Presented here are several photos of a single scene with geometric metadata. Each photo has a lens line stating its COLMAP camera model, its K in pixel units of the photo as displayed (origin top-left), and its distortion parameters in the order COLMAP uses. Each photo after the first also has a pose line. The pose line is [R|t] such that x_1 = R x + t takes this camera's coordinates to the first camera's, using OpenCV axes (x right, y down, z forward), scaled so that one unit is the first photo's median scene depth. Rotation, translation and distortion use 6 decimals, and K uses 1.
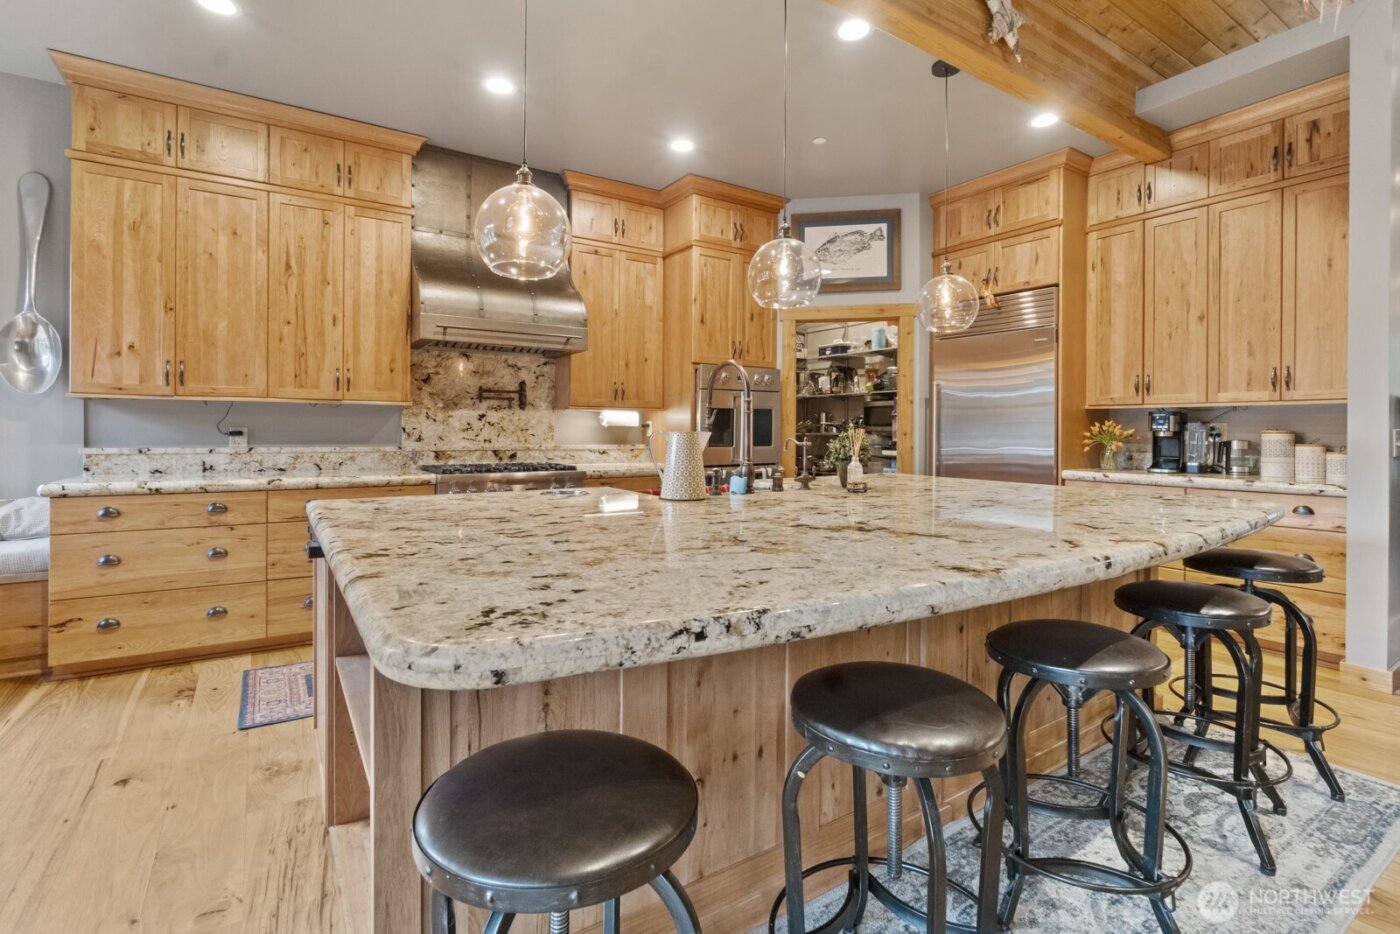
lens RADIAL K [[660.5, 0, 699.3], [0, 660.5, 435.7], [0, 0, 1]] dist [-0.006828, 0.000828]
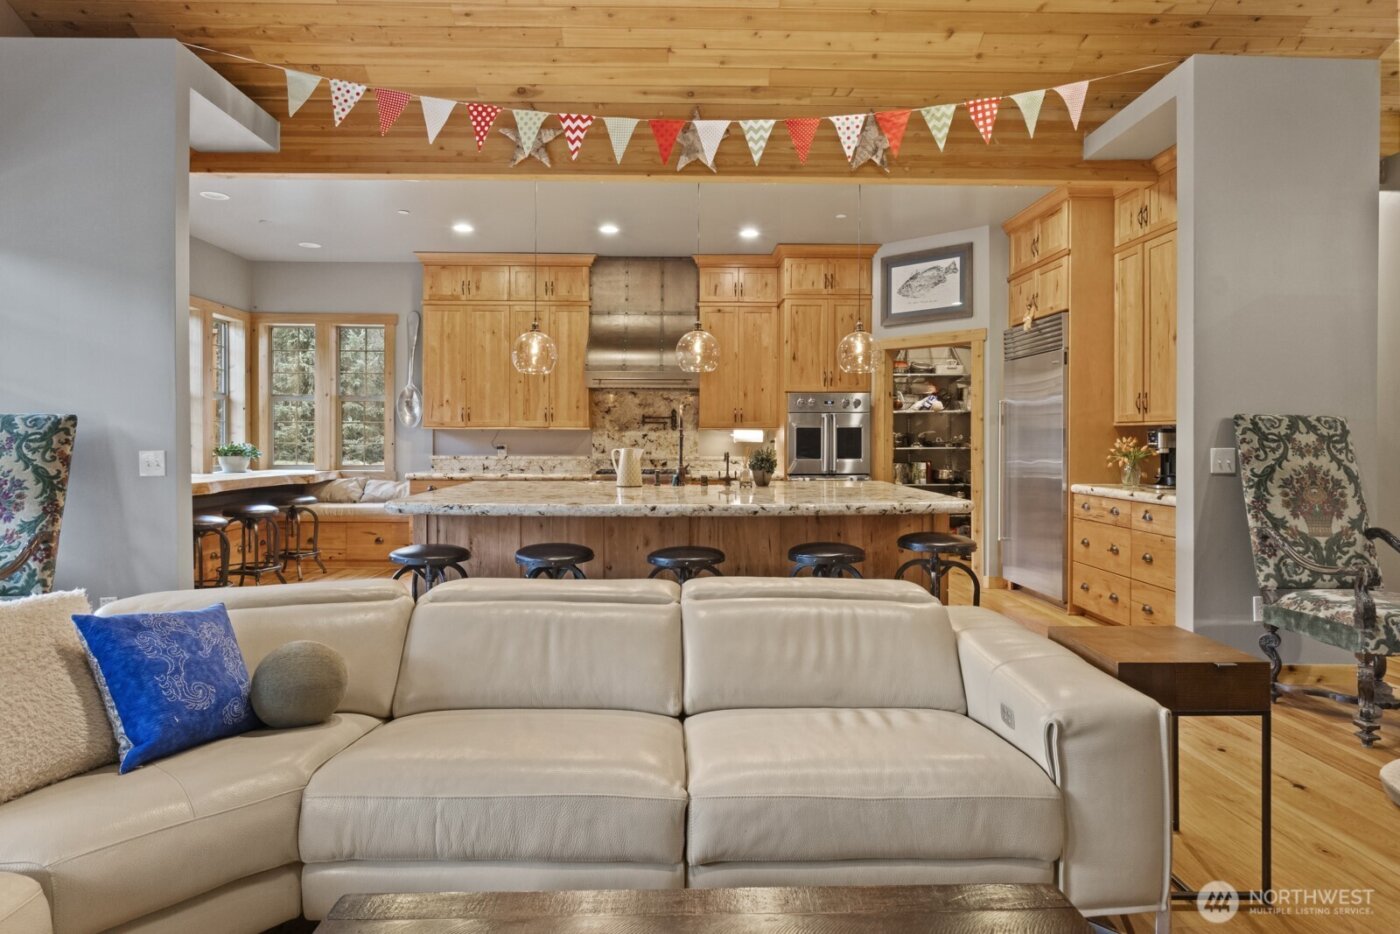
lens RADIAL K [[804.5, 0, 699.3], [0, 804.5, 445.8], [0, 0, 1]] dist [0.004719, 0.000122]
pose [[0.848056, 0.000638, -0.529906, 0.777932], [-0.002357, 0.999994, -0.002568, -0.004222], [0.529901, 0.003427, 0.848053, -0.453111]]
